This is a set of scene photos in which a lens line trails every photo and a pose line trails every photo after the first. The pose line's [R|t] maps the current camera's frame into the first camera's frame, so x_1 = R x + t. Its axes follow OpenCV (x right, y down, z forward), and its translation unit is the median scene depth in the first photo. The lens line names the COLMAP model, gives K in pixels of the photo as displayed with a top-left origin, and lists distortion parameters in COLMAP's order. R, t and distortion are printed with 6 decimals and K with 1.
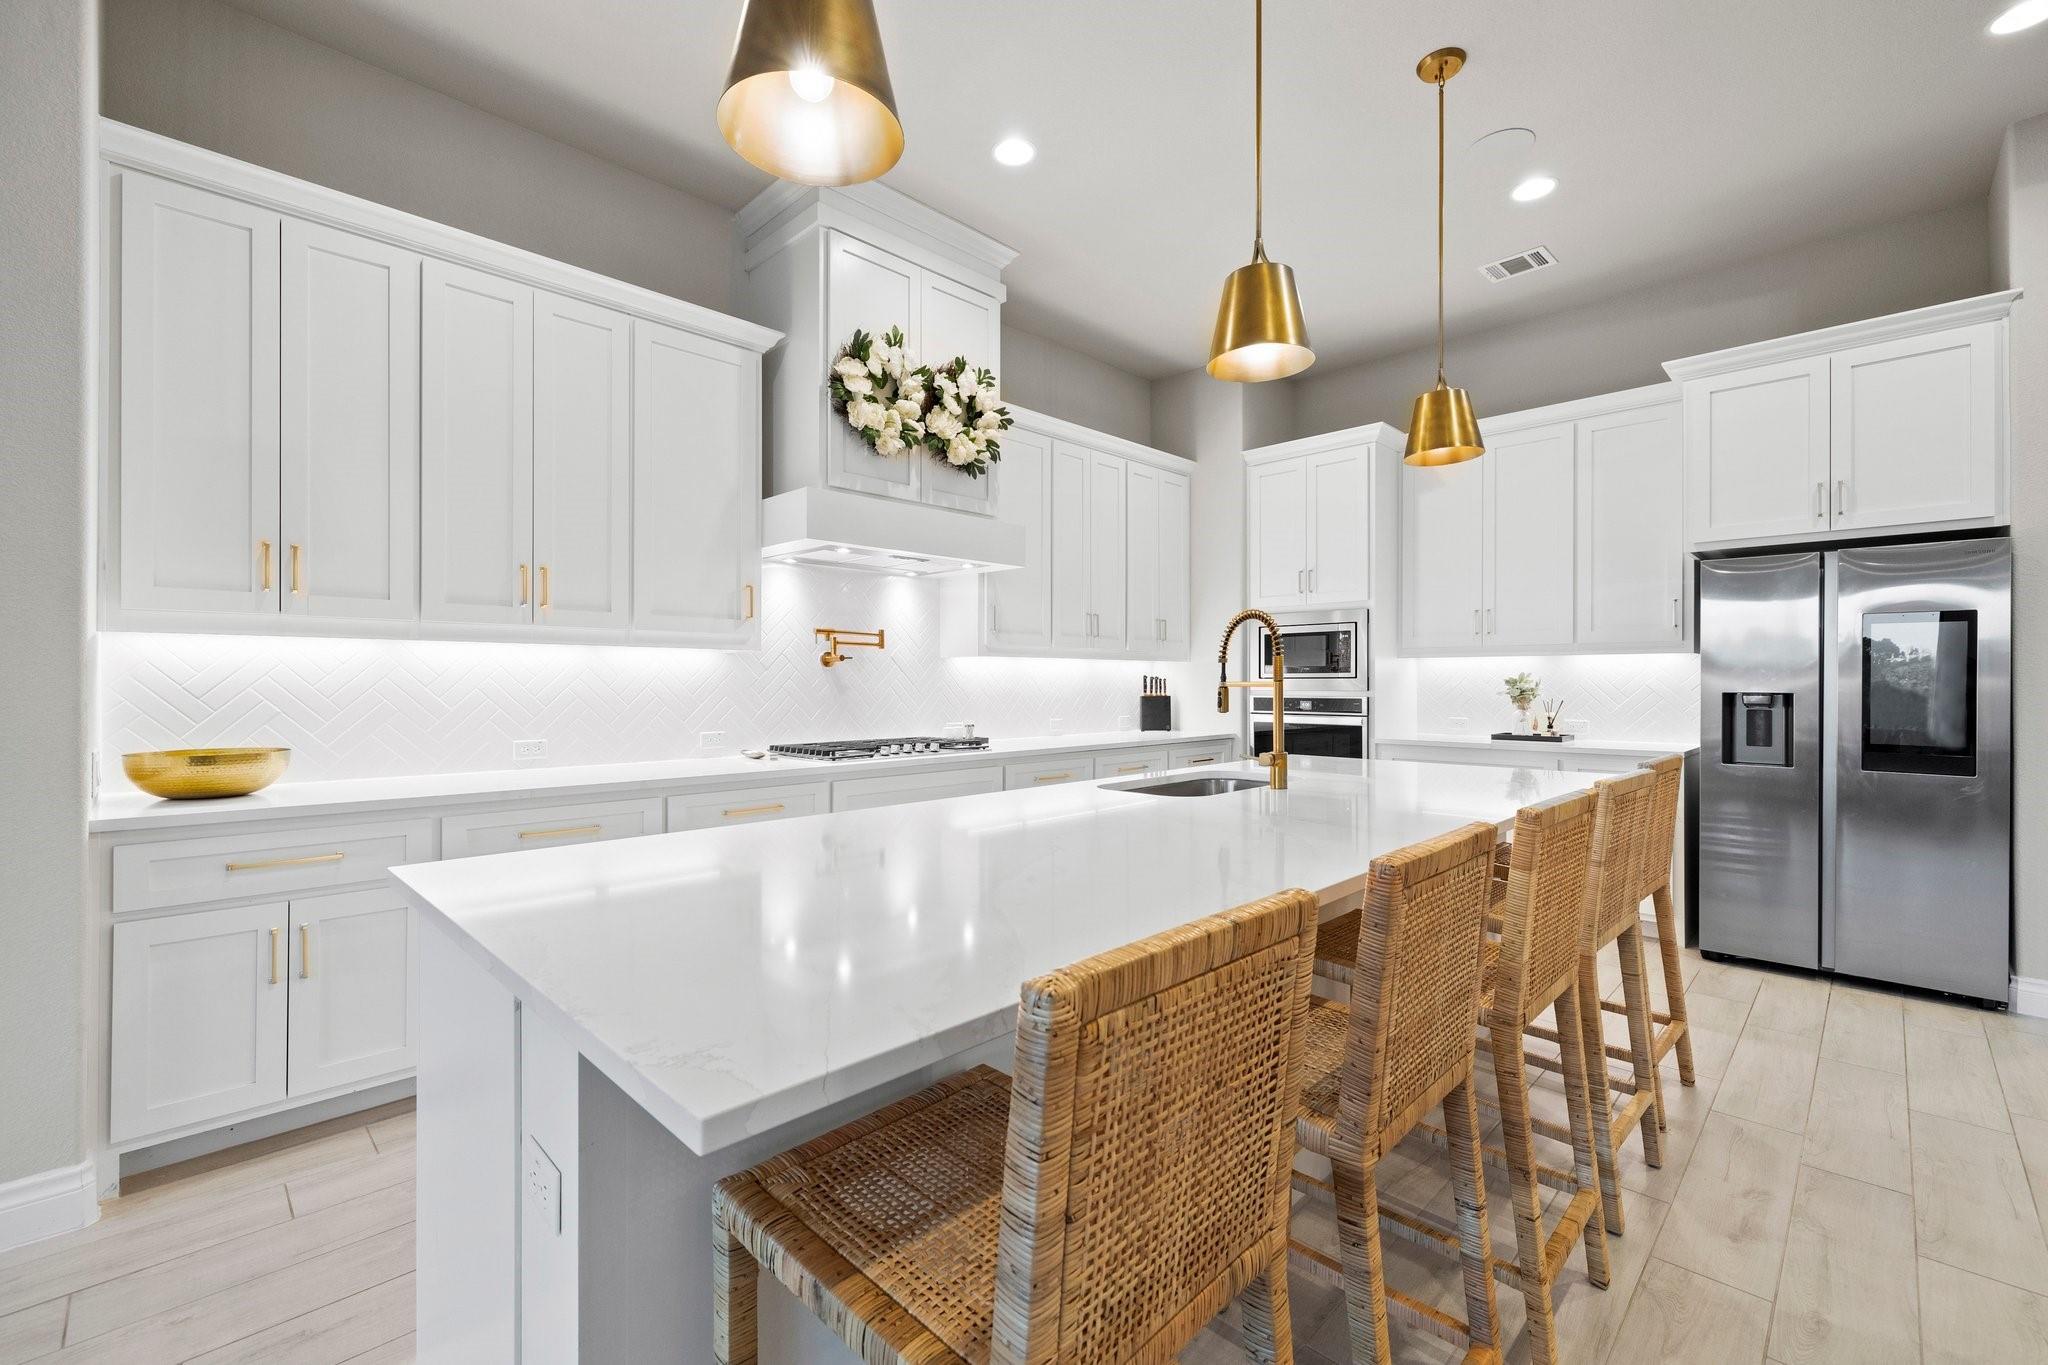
lens RADIAL K [[869.8, 0, 1024.0], [0, 869.8, 682.5], [0, 0, 1]] dist [-0.001146, -0.000376]
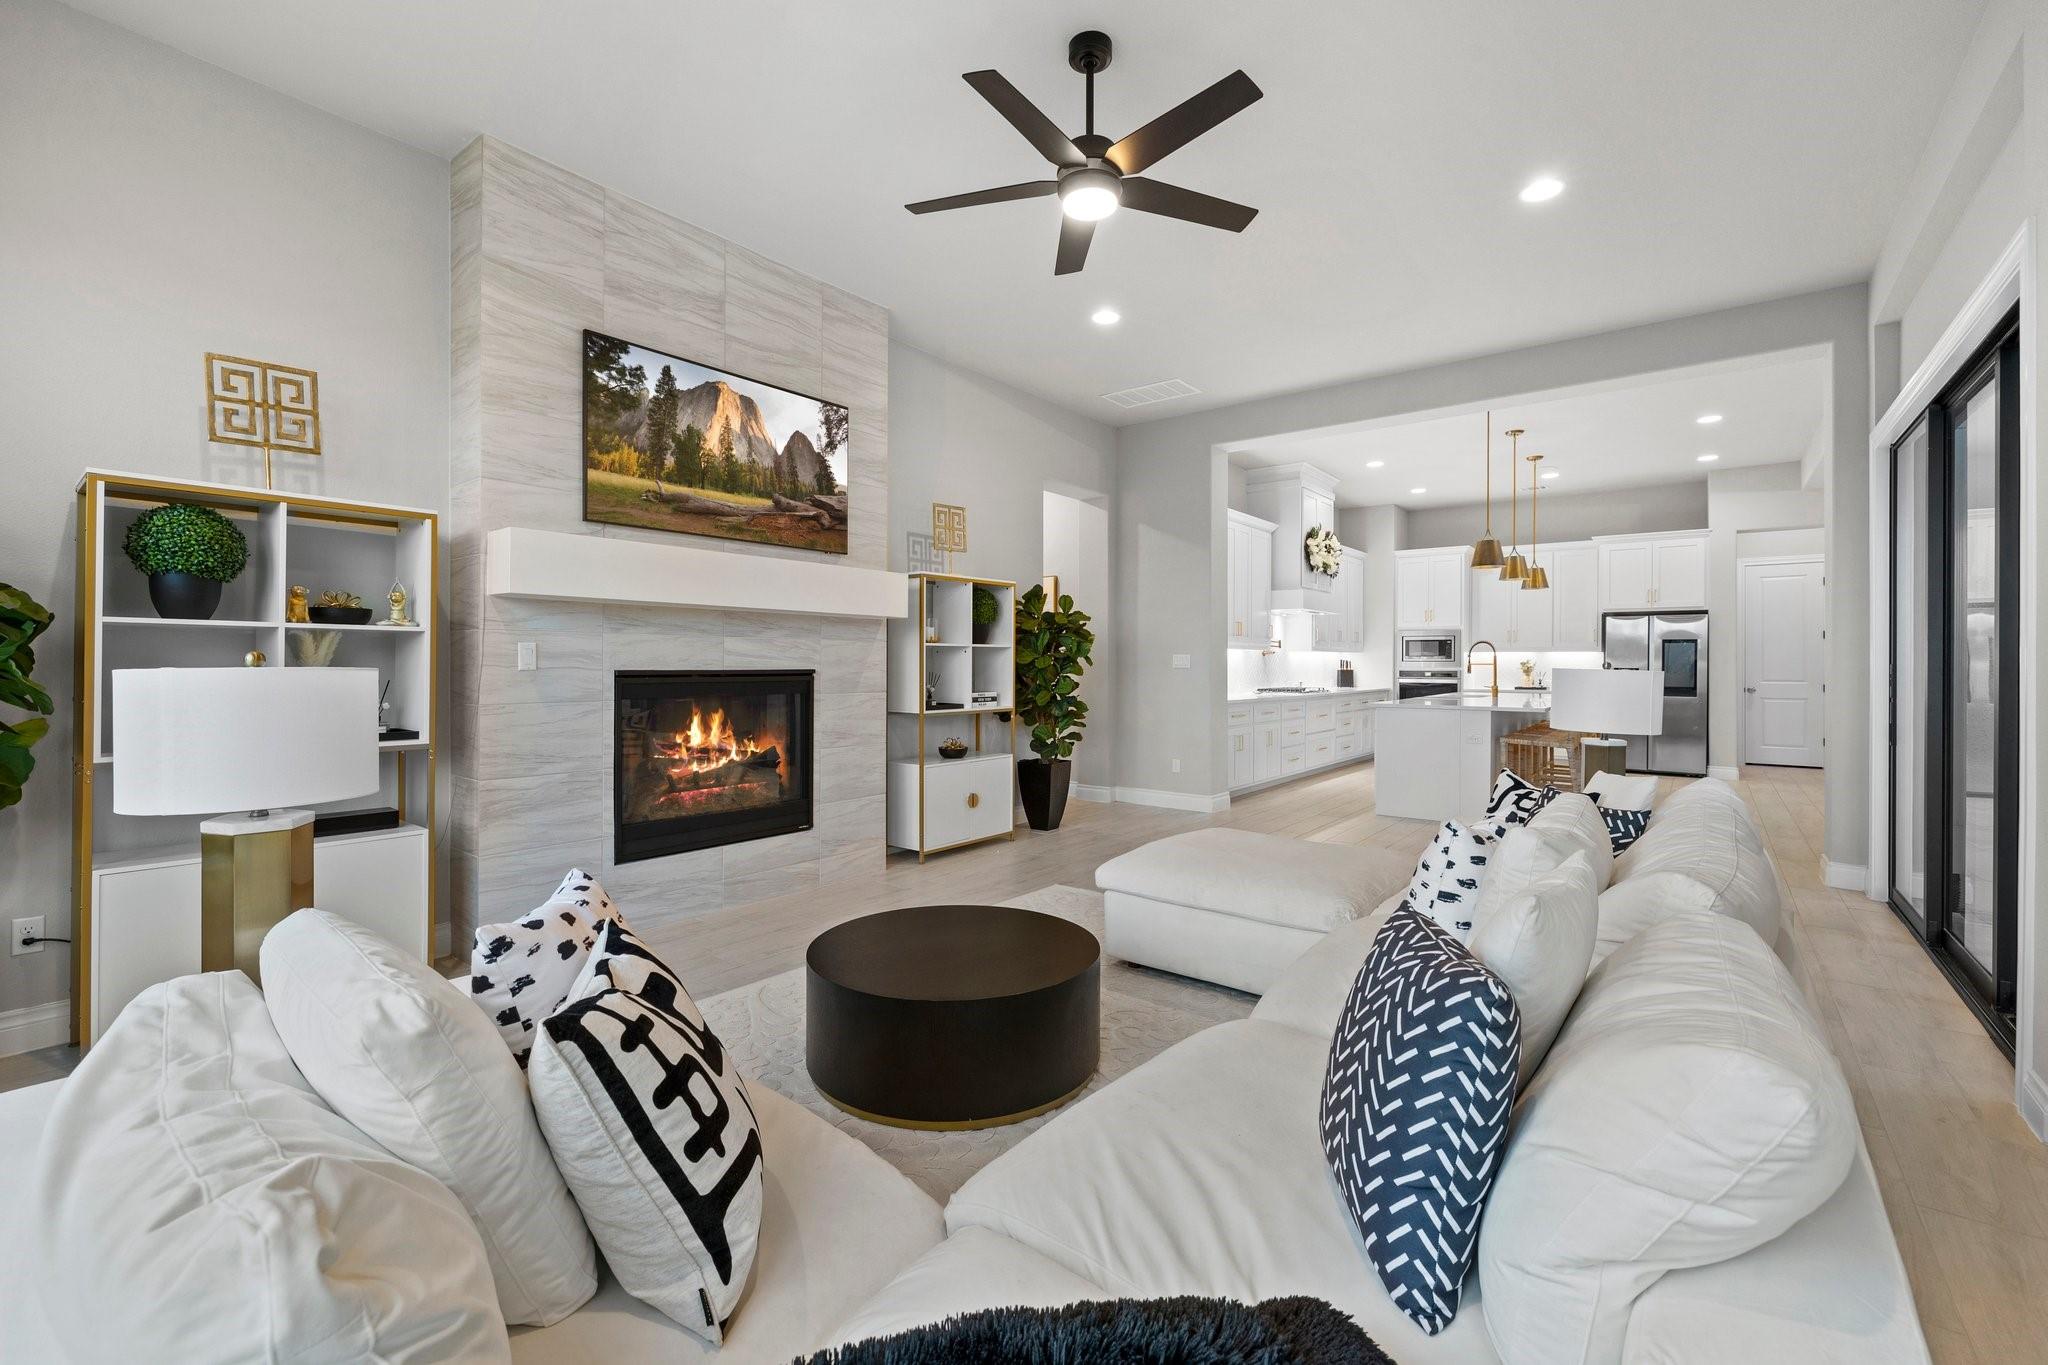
lens RADIAL K [[876.1, 0, 1025.7], [0, 876.1, 661.5], [0, 0, 1]] dist [0.000089, 0.000051]
pose [[0.991926, 0.003567, 0.126771, -1.032915], [-0.003892, 0.999990, 0.002317, -0.007000], [-0.126762, -0.002792, 0.991929, -1.115726]]
